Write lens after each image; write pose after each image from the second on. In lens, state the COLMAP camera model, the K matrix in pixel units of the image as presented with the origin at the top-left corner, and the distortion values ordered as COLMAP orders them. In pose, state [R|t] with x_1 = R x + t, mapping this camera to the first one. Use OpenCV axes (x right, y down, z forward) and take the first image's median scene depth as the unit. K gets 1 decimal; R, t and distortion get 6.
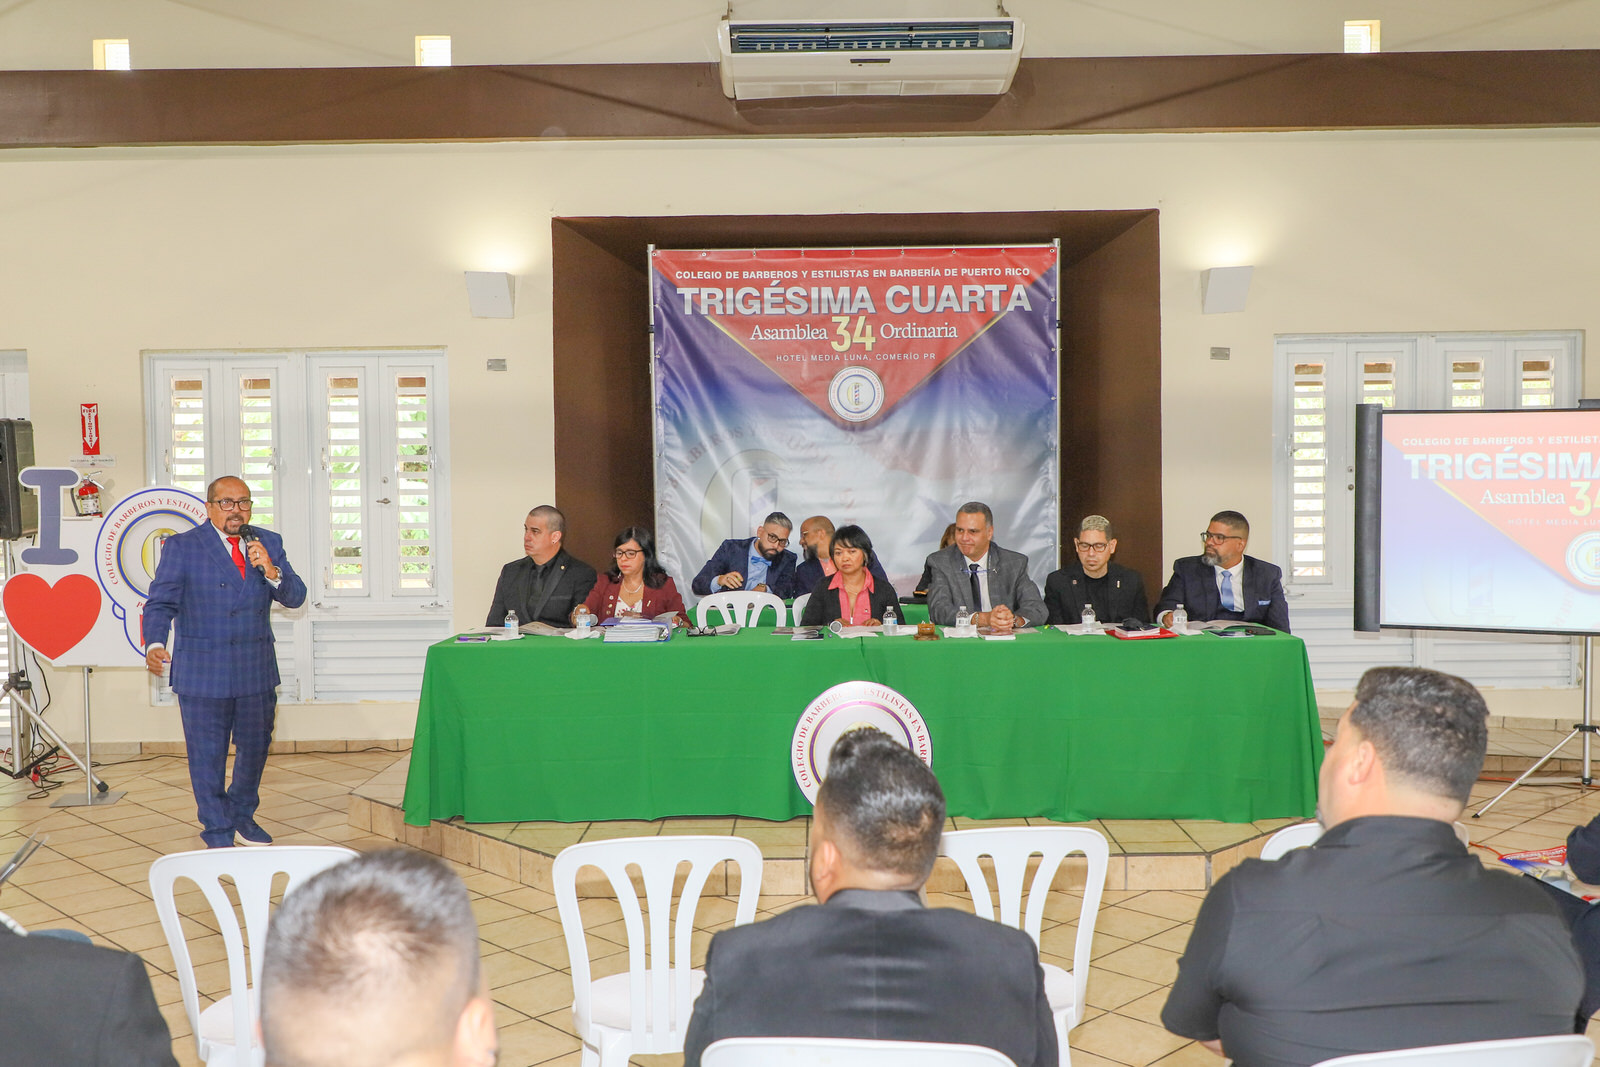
lens RADIAL K [[1516.0, 0, 793.3], [0, 1516.0, 533.5], [0, 0, 1]] dist [0.013781, 0.000000]
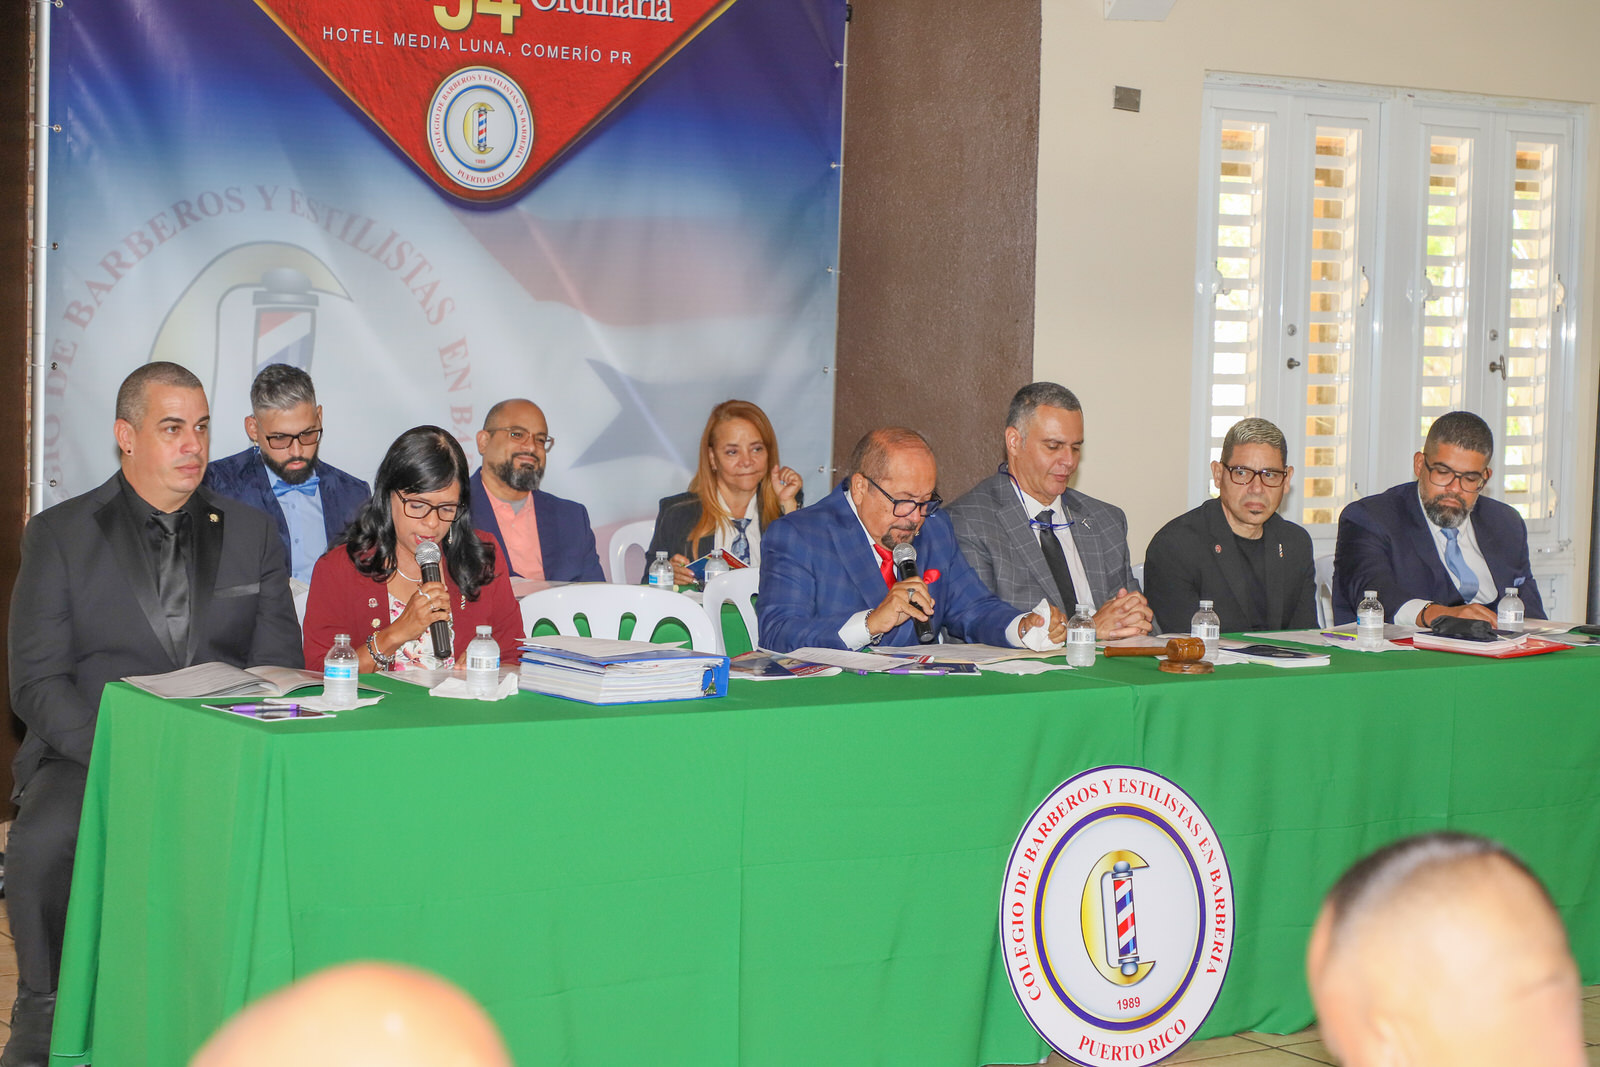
lens RADIAL K [[3092.2, 0, 814.8], [0, 3092.2, 541.8], [0, 0, 1]] dist [0.030024, 0.000000]
pose [[0.808835, -0.010775, 0.587937, -0.421911], [-0.011485, 0.999352, 0.034115, -0.002327], [-0.587924, -0.034346, 0.808187, 0.200663]]
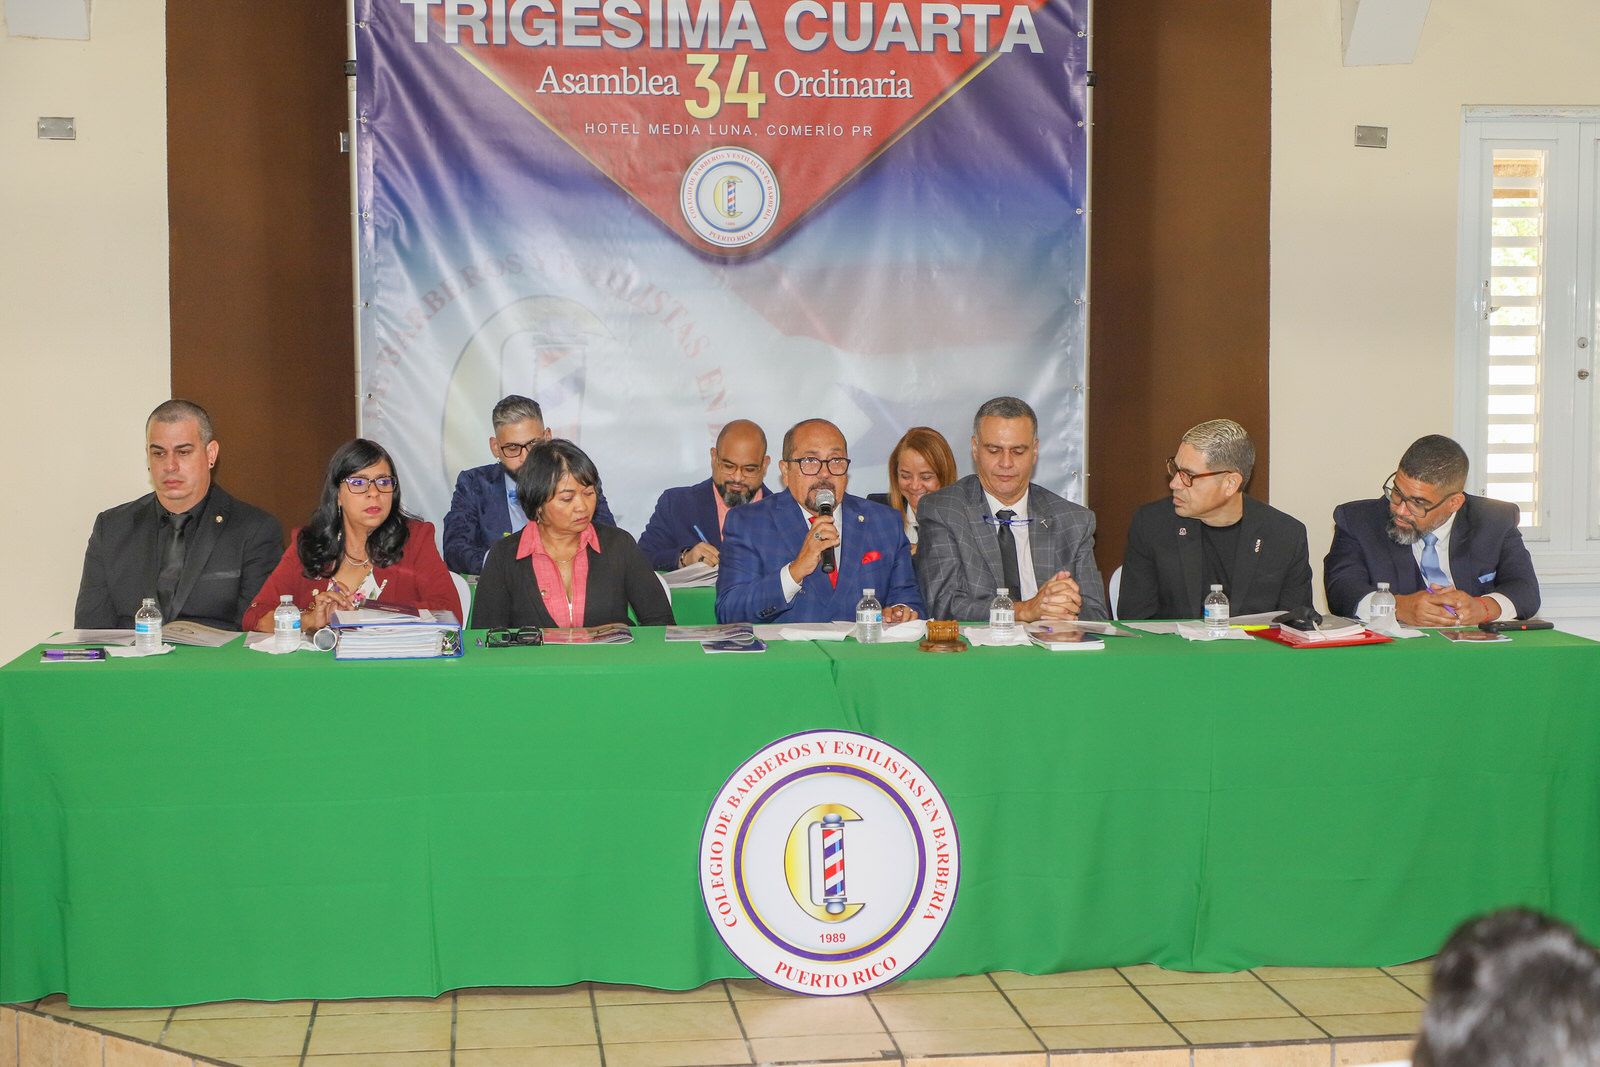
lens RADIAL K [[2563.1, 0, 793.2], [0, 2563.1, 529.5], [0, 0, 1]] dist [0.018525, 0.000000]
pose [[0.989598, -0.000254, 0.143858, -0.070202], [-0.004419, 0.999473, 0.032164, -0.001639], [-0.143790, -0.032465, 0.989075, 0.074990]]
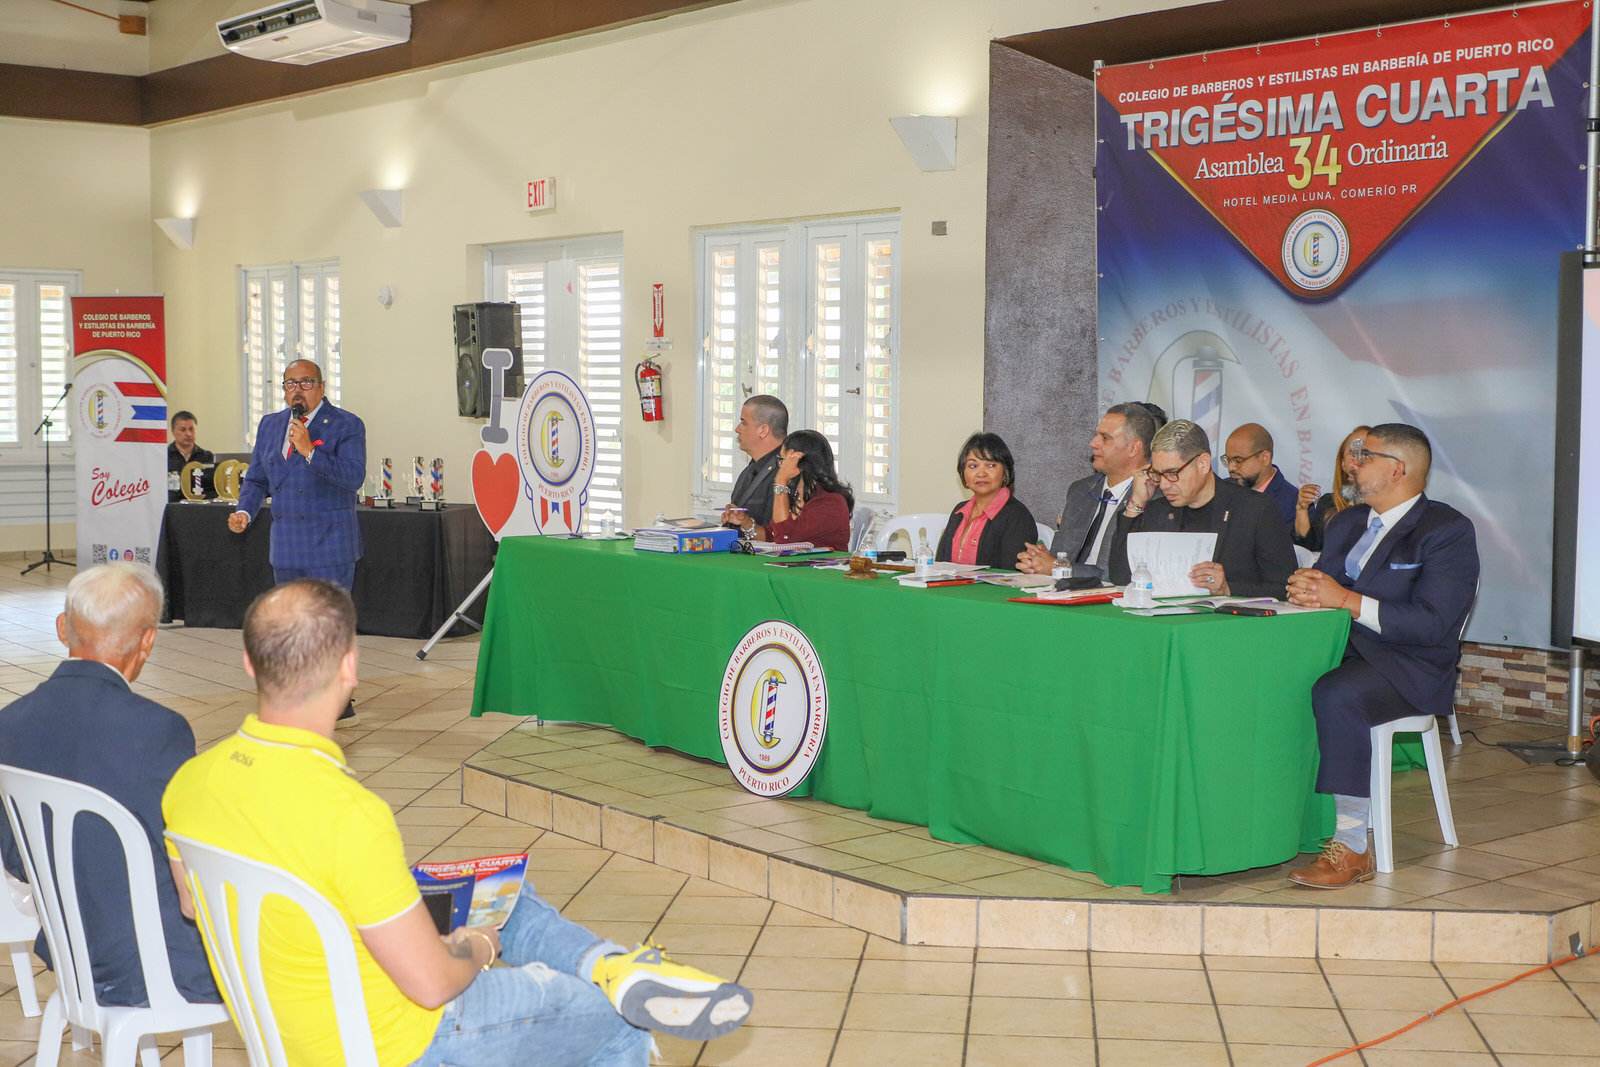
lens RADIAL K [[2096.1, 0, 797.5], [0, 2096.1, 535.2], [0, 0, 1]] dist [0.020610, 0.000000]
pose [[0.636413, 0.074529, -0.767739, 0.640226], [-0.042641, 0.997198, 0.061458, -0.011407], [0.770169, -0.006375, 0.637808, 0.212114]]
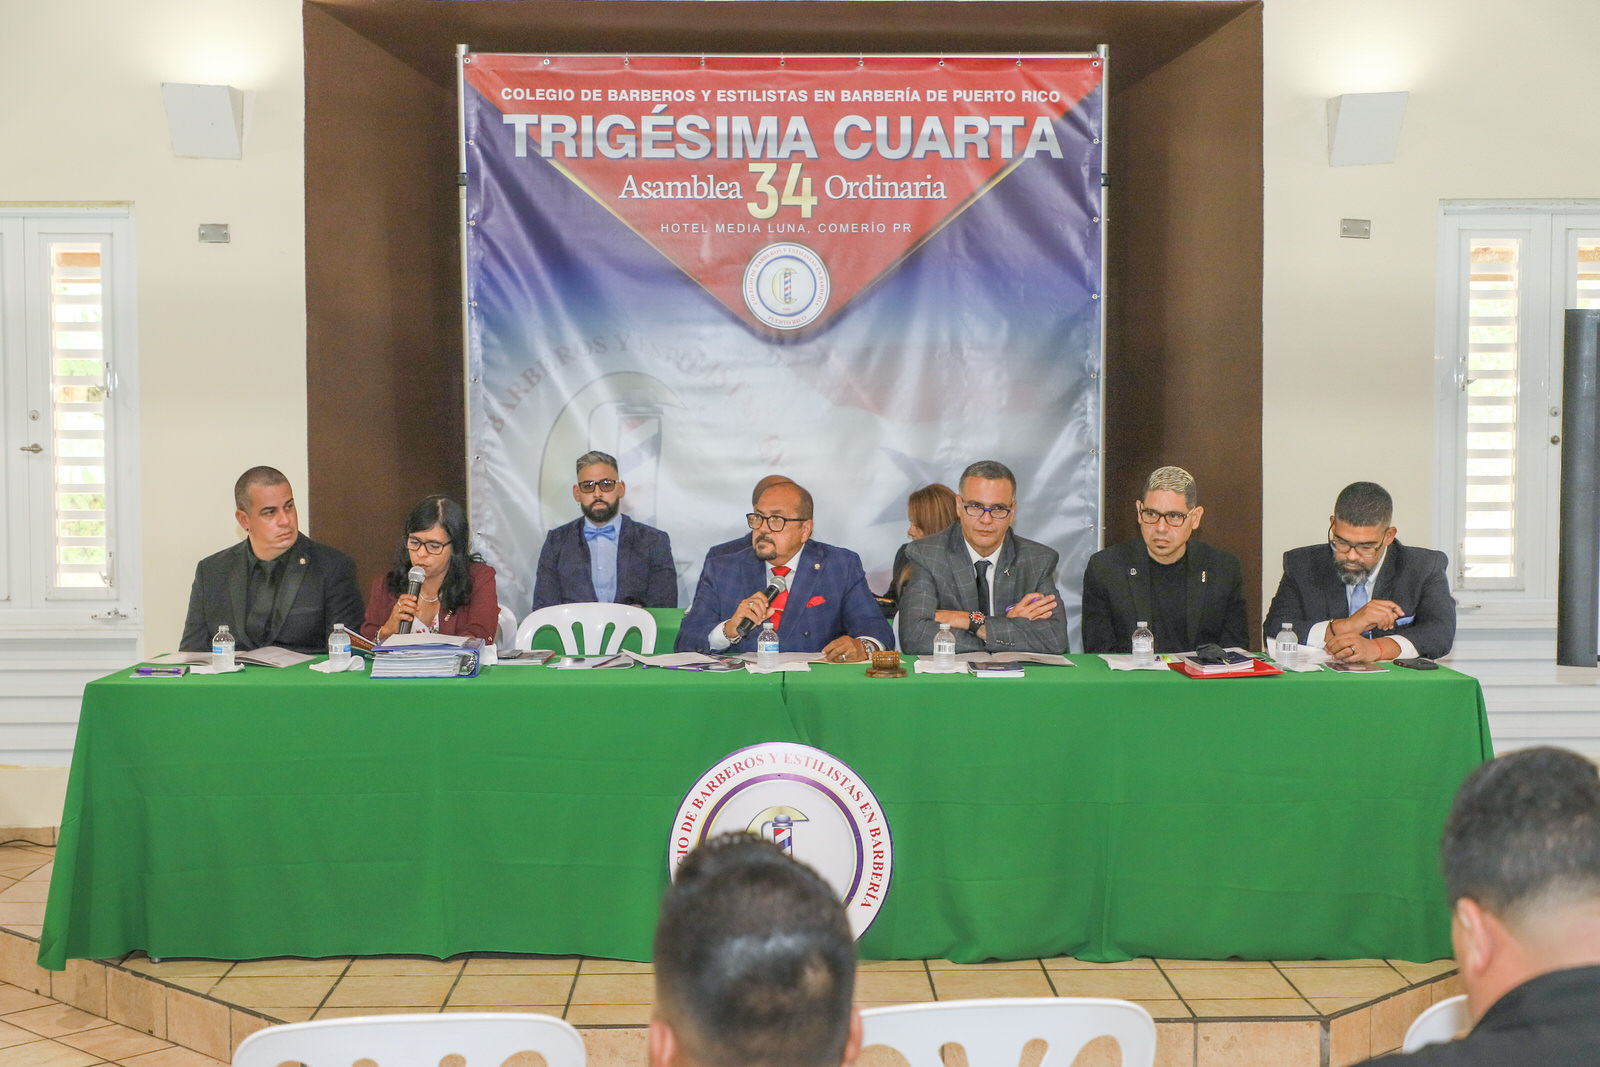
lens RADIAL K [[2316.0, 0, 786.3], [0, 2316.0, 544.6], [0, 0, 1]] dist [0.022690, 0.000000]
pose [[0.999421, 0.007287, 0.033234, 0.010202], [-0.007884, 0.999809, 0.017876, -0.001225], [-0.033097, -0.018127, 0.999288, 0.029641]]
